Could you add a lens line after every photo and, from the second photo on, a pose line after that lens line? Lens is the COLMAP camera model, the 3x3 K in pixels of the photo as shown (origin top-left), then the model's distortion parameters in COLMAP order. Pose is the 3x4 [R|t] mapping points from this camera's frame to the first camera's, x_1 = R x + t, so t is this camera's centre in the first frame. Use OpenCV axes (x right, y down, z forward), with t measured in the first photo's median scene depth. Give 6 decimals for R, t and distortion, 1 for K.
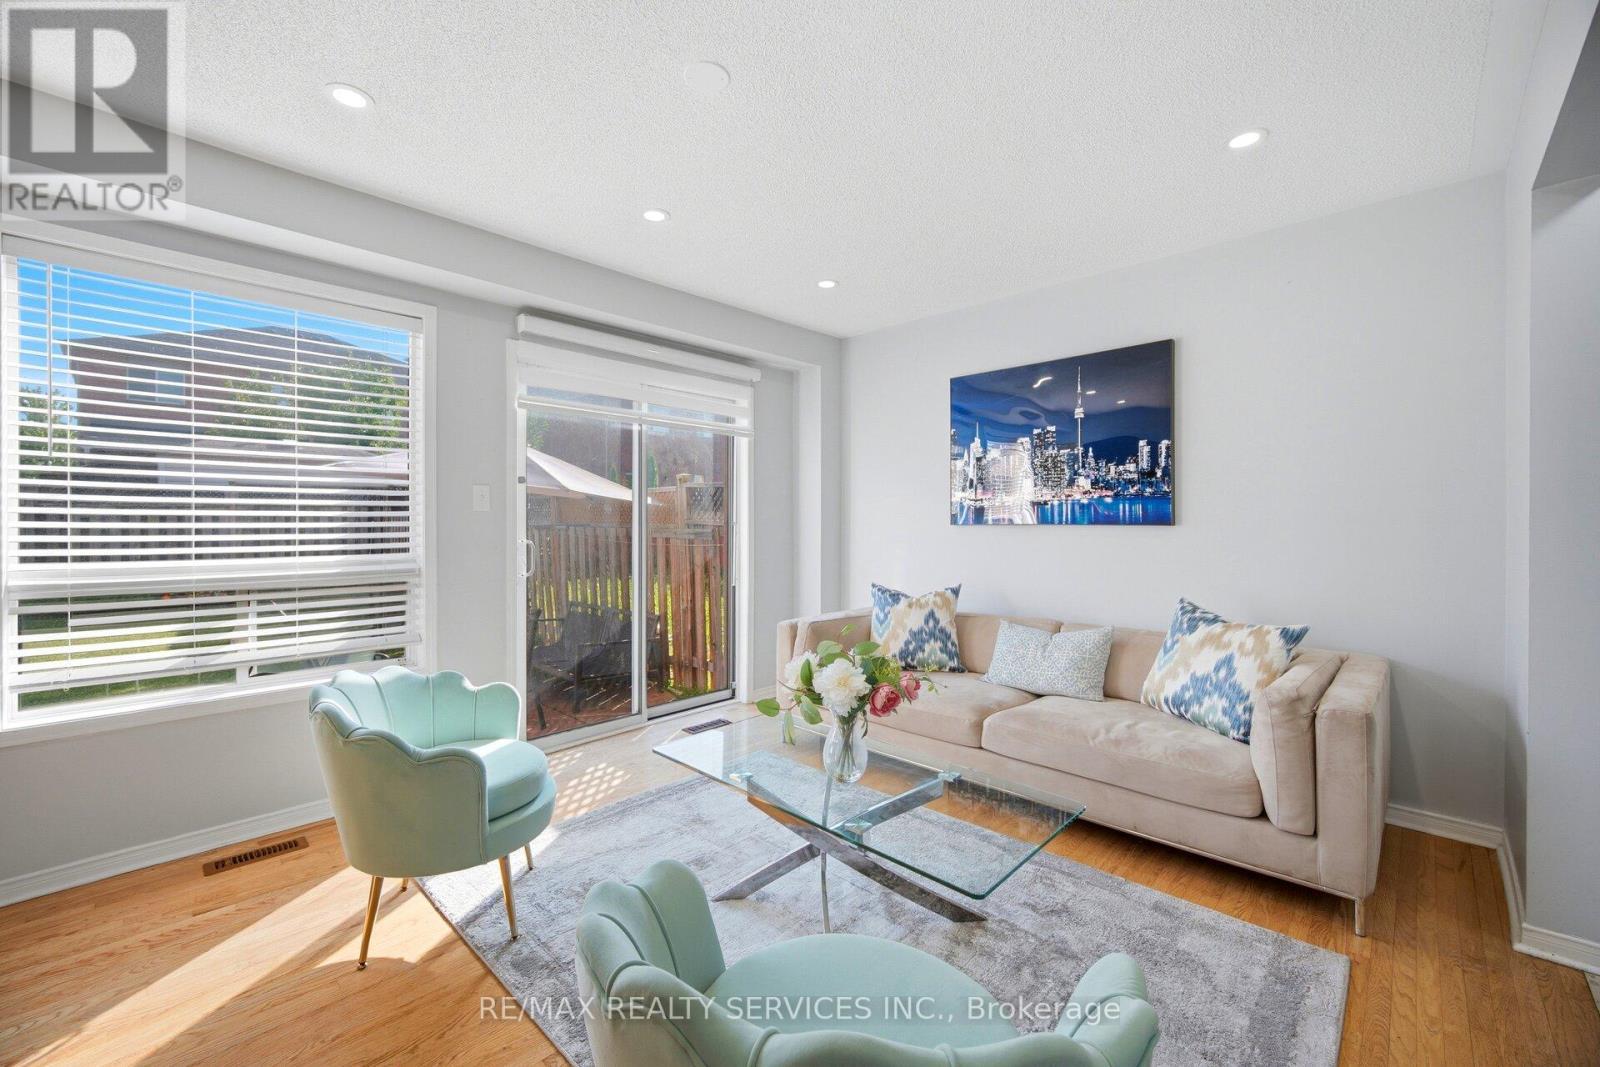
lens RADIAL K [[649.6, 0, 794.3], [0, 649.6, 529.6], [0, 0, 1]] dist [-0.000614, -0.000039]
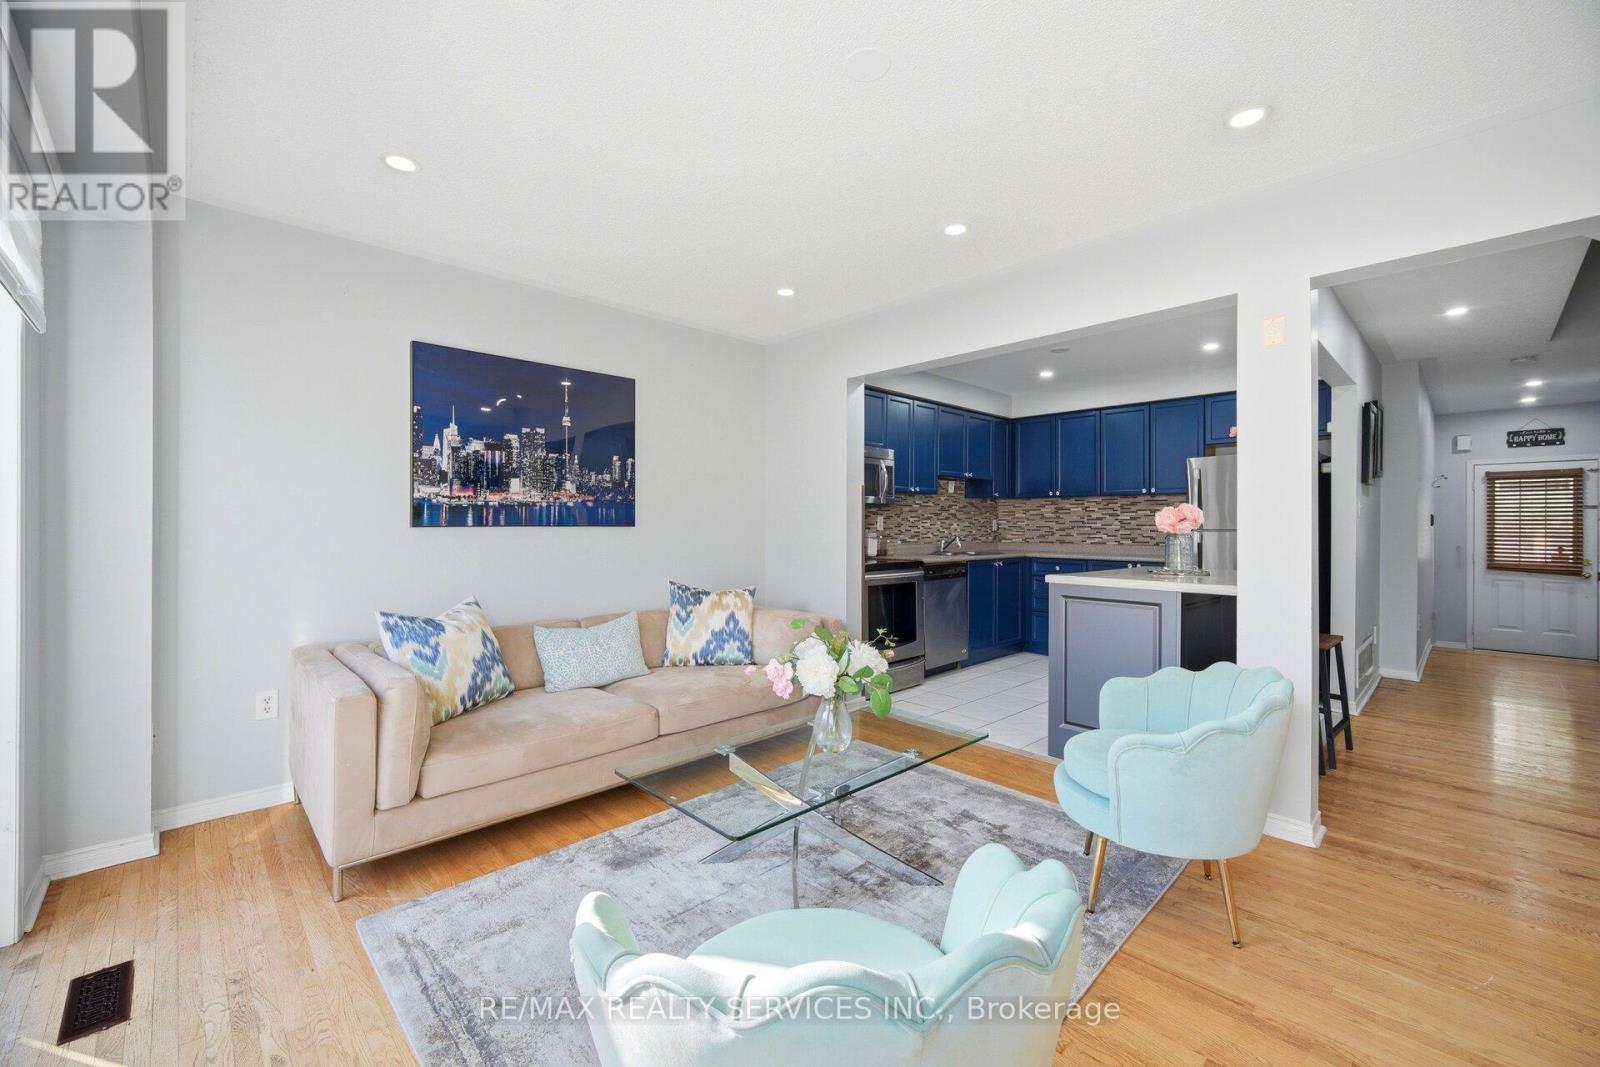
lens RADIAL K [[642.8, 0, 795.3], [0, 642.8, 525.5], [0, 0, 1]] dist [-0.002064, -0.000069]
pose [[0.037366, 0.000821, 0.999301, -0.607327], [0.011139, 0.999937, -0.001238, -0.003188], [-0.999240, 0.011178, 0.037354, 0.593254]]
